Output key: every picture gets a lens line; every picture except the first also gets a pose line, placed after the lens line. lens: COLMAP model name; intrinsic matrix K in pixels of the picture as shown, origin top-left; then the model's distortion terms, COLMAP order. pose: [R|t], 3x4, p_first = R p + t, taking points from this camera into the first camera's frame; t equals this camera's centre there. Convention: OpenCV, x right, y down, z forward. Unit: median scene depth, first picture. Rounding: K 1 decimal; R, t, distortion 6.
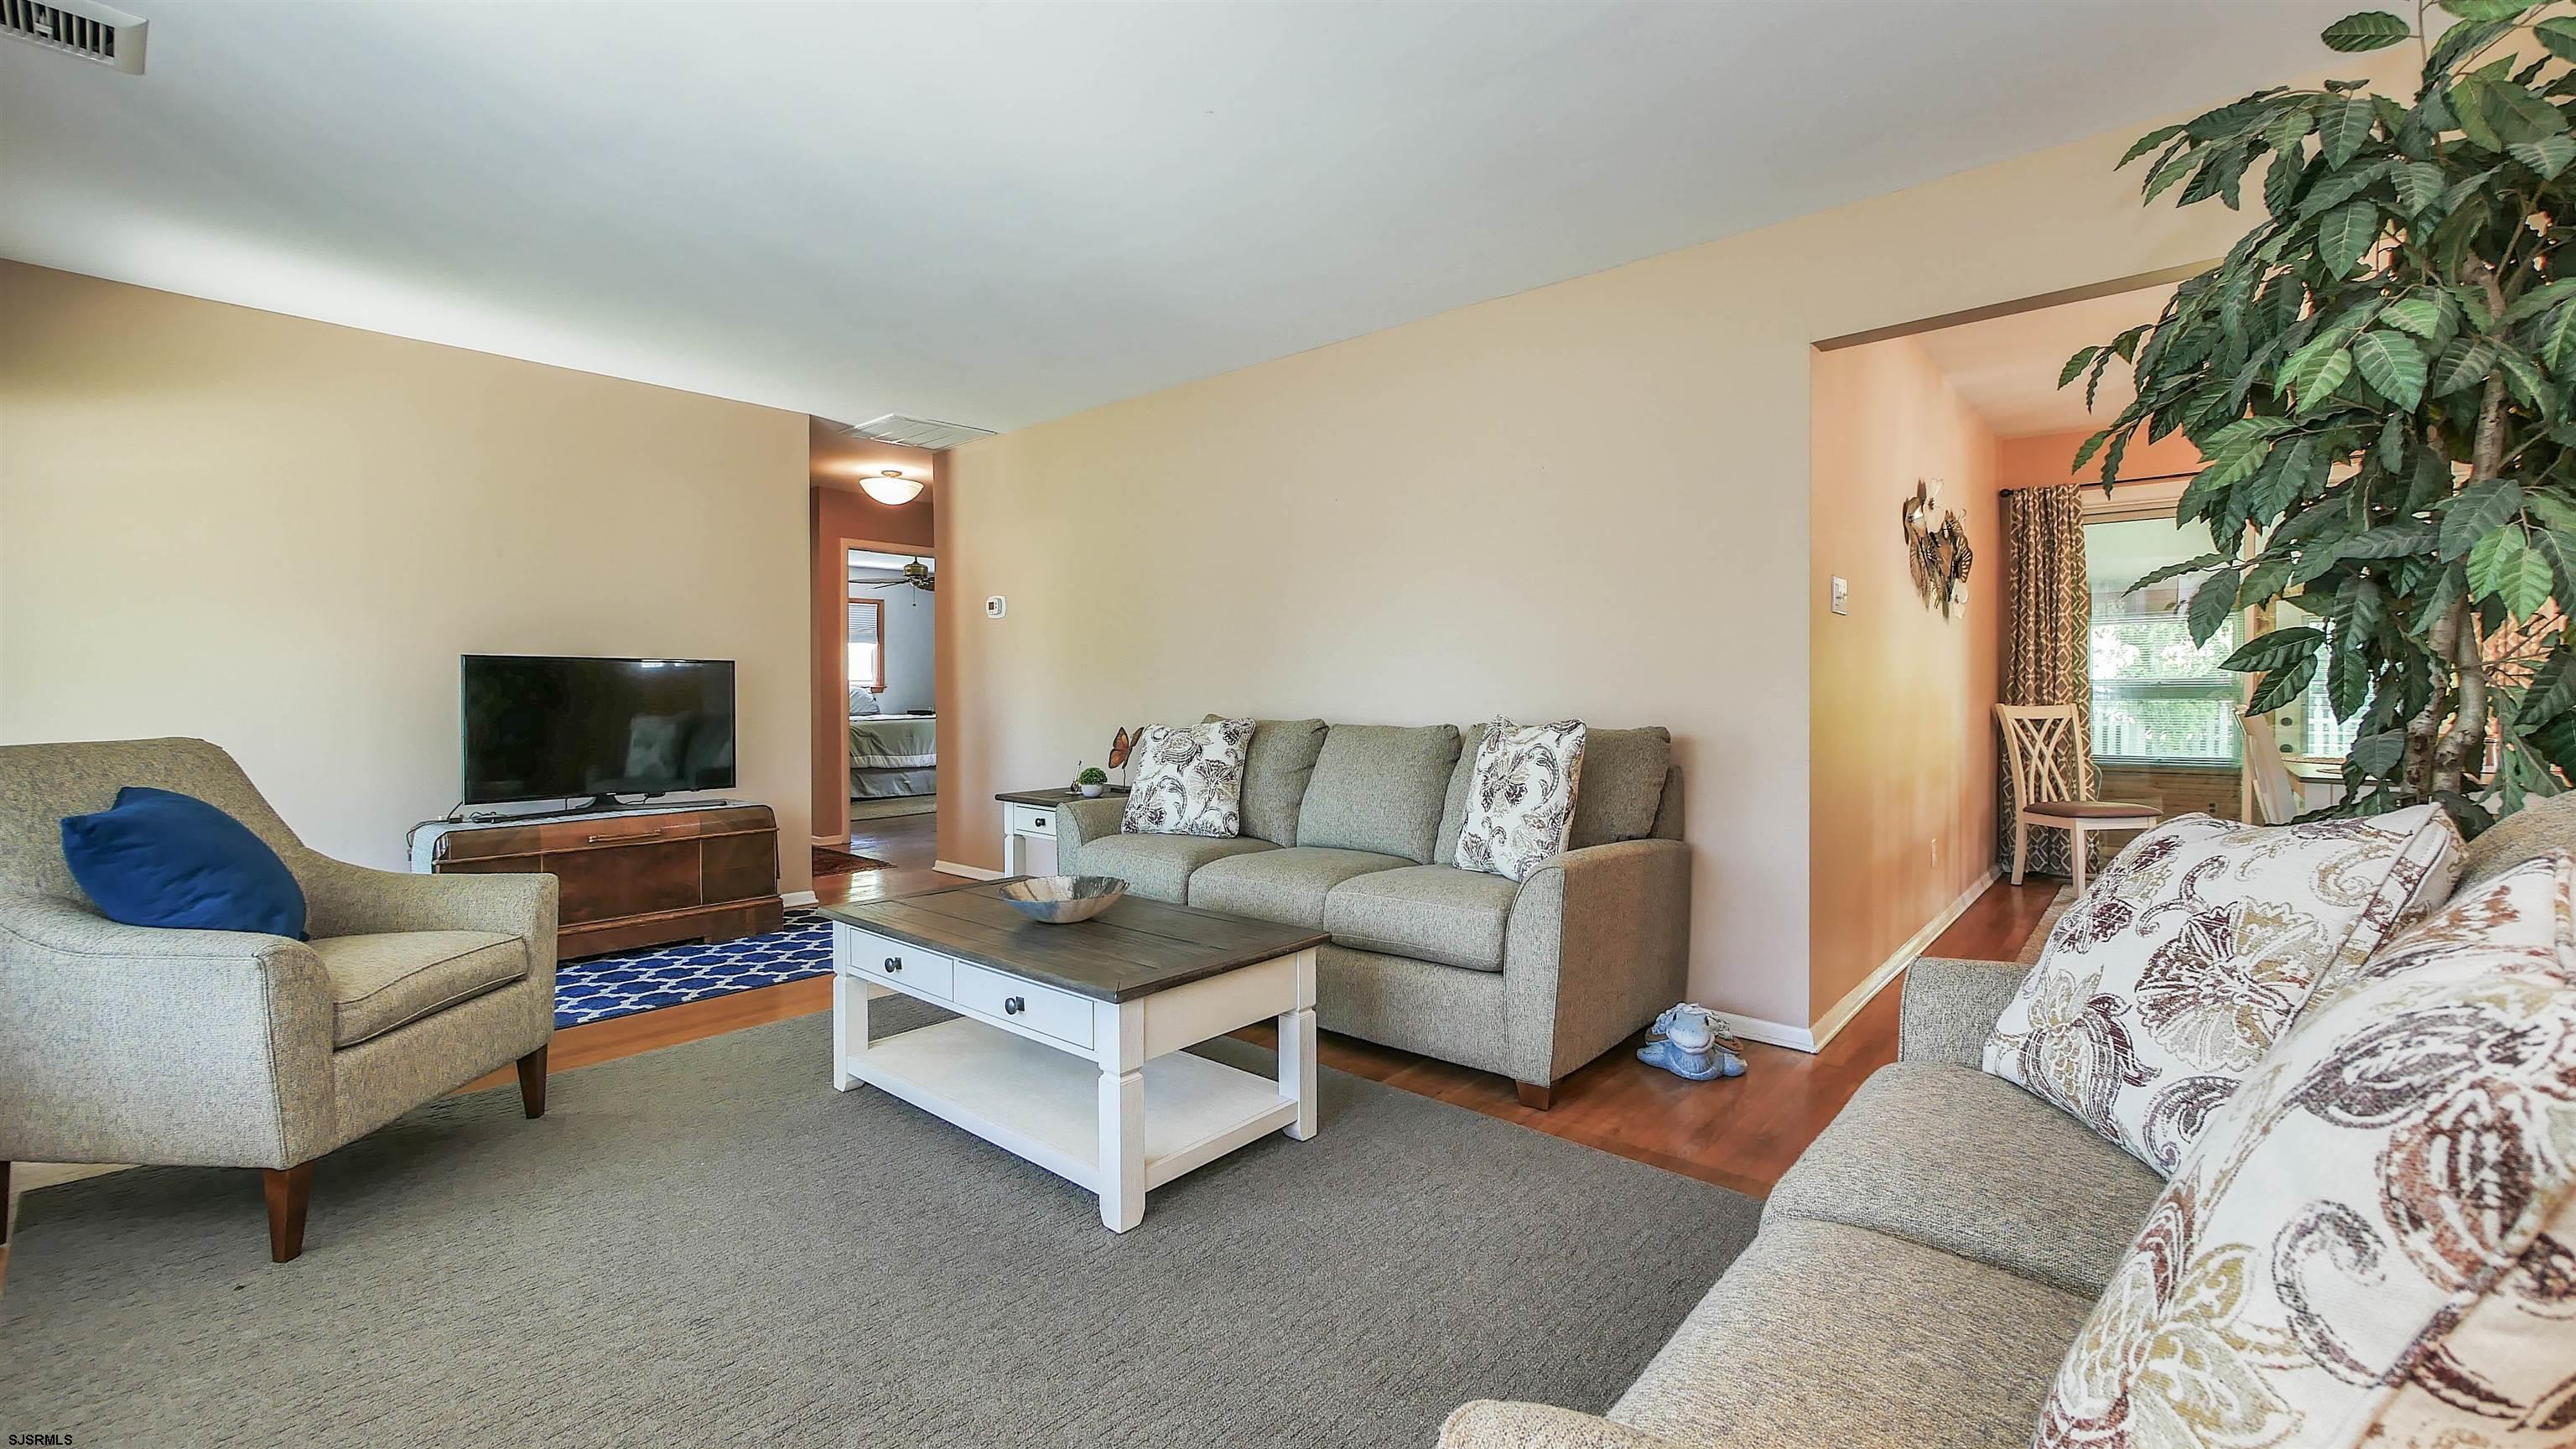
lens RADIAL K [[1059.6, 0, 1273.0], [0, 1059.6, 709.7], [0, 0, 1]] dist [-0.006911, 0.000372]
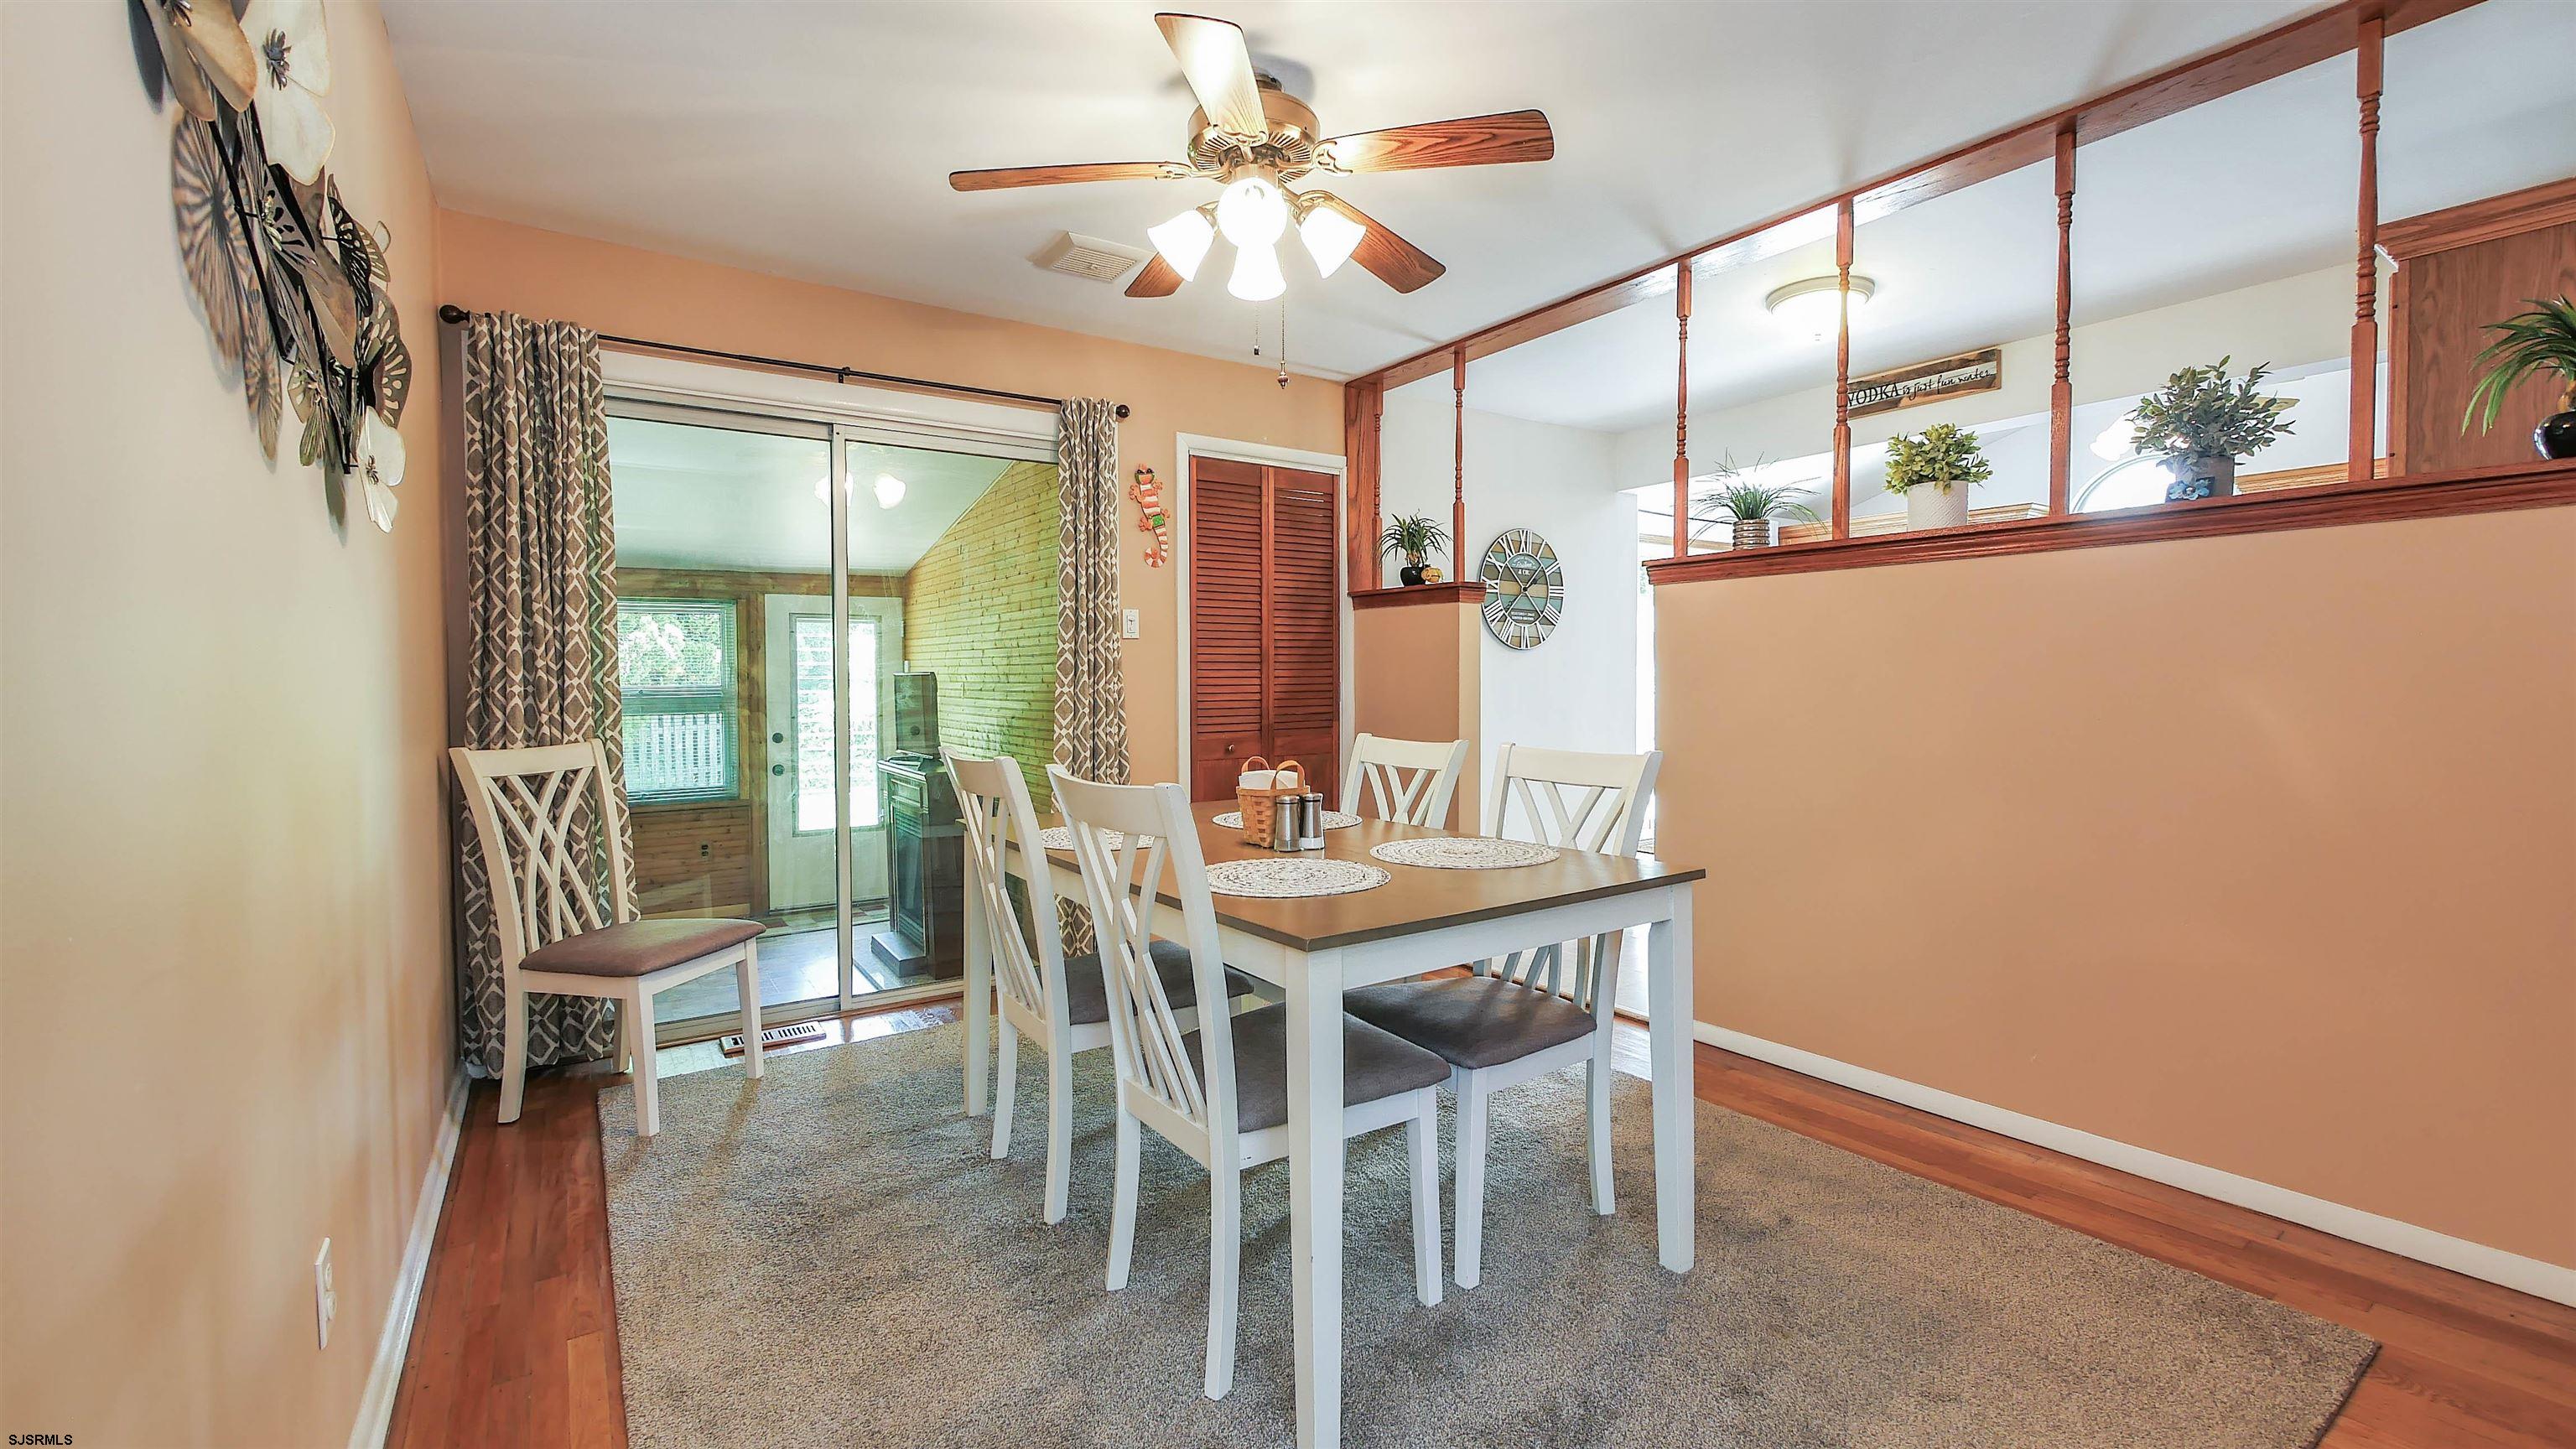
lens RADIAL K [[1059.6, 0, 1268.6], [0, 1059.6, 709.3], [0, 0, 1]] dist [-0.006911, 0.000372]
pose [[0.262074, -0.021215, 0.964814, 0.329031], [0.022218, 0.999626, 0.015945, -0.022472], [-0.964792, 0.017258, 0.262448, 0.528715]]
